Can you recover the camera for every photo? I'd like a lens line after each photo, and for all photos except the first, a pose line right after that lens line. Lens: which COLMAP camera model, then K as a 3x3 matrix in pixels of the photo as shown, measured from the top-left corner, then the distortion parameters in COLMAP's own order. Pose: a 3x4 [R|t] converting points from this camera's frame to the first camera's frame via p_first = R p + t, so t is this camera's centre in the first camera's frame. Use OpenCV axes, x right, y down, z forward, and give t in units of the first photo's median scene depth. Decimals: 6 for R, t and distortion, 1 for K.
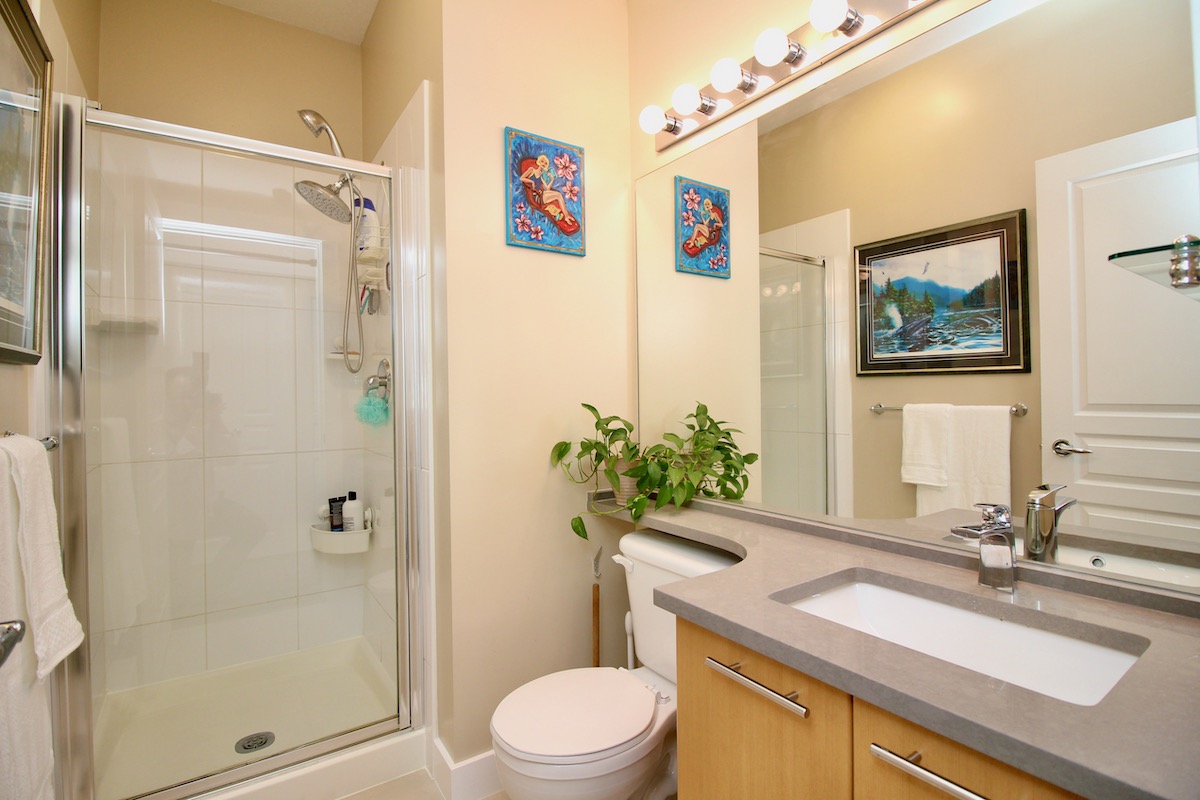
lens RADIAL K [[557.1, 0, 598.3], [0, 557.1, 398.6], [0, 0, 1]] dist [-0.003475, -0.008751]
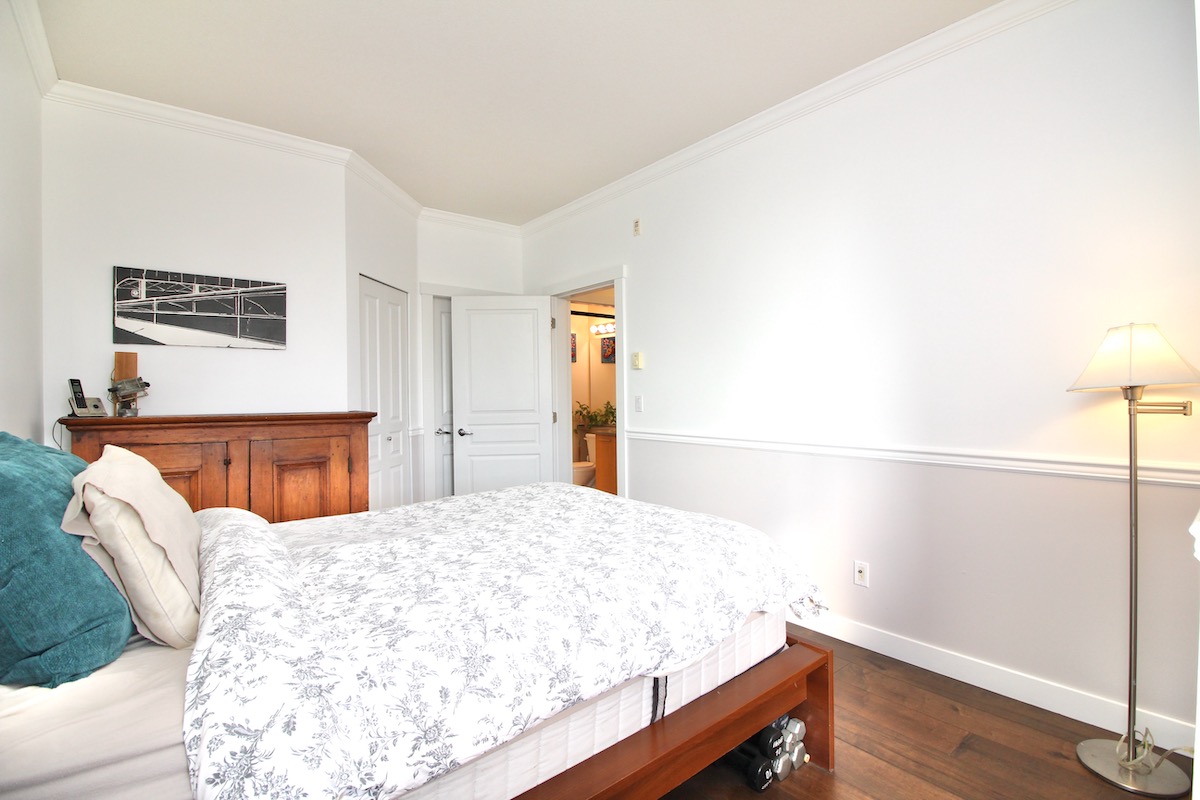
lens RADIAL K [[557.1, 0, 600.1], [0, 557.1, 397.3], [0, 0, 1]] dist [-0.003475, -0.008751]
pose [[0.996614, 0.004584, 0.082096, -0.177241], [-0.005394, 0.999939, 0.009643, -0.054284], [-0.082047, -0.010053, 0.996578, -2.850132]]
